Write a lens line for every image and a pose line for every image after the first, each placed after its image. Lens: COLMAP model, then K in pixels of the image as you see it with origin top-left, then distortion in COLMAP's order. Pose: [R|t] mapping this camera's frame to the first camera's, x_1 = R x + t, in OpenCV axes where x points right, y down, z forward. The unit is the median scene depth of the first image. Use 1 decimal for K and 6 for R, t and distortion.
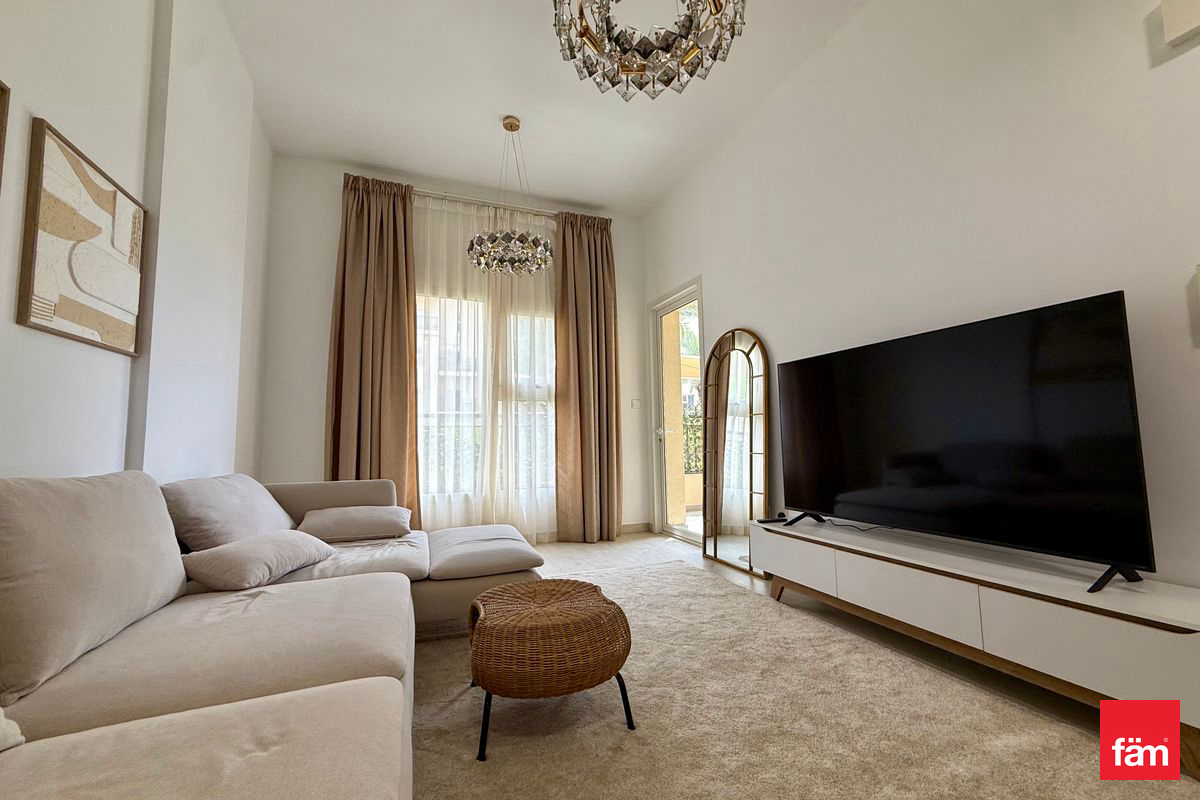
lens RADIAL K [[476.3, 0, 595.4], [0, 476.3, 405.7], [0, 0, 1]] dist [-0.003849, 0.000480]
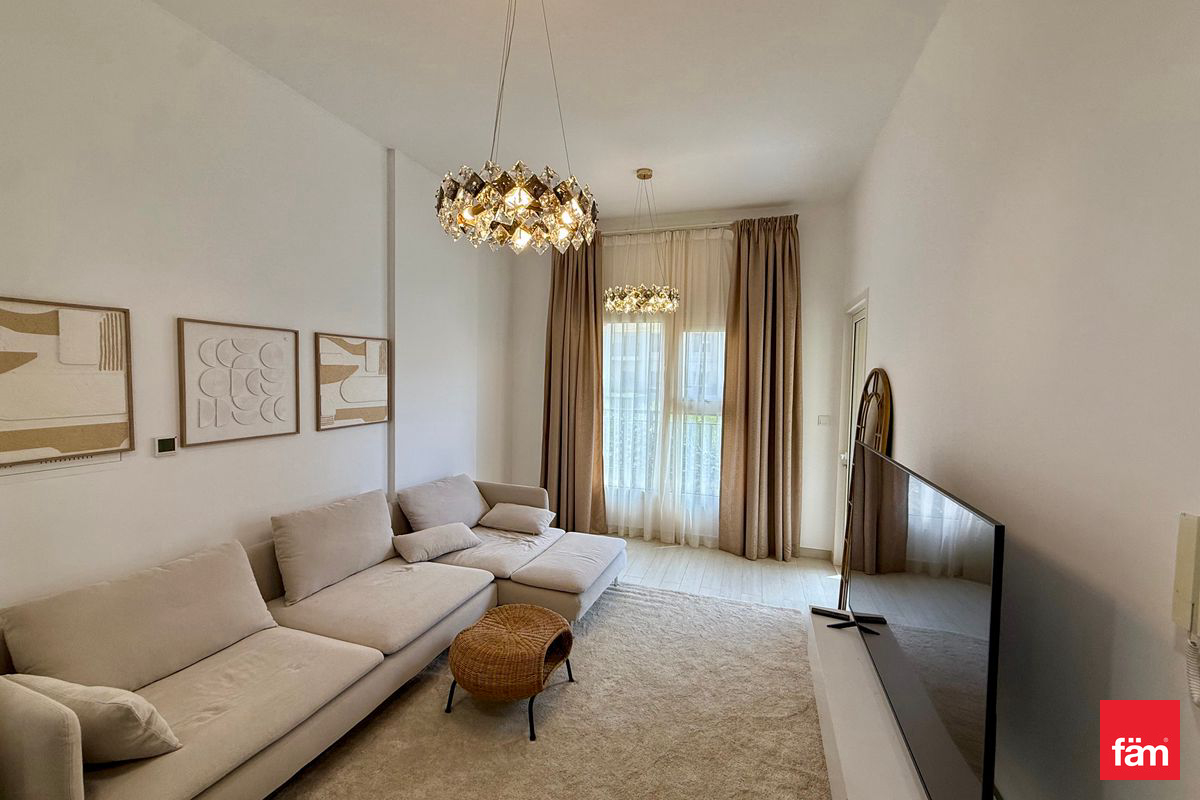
lens RADIAL K [[476.3, 0, 599.3], [0, 476.3, 403.3], [0, 0, 1]] dist [-0.003849, 0.000480]
pose [[0.767494, 0.065308, -0.637721, 0.374669], [0.016428, 0.992467, 0.121408, -0.171826], [0.640845, -0.103656, 0.760640, 0.054208]]
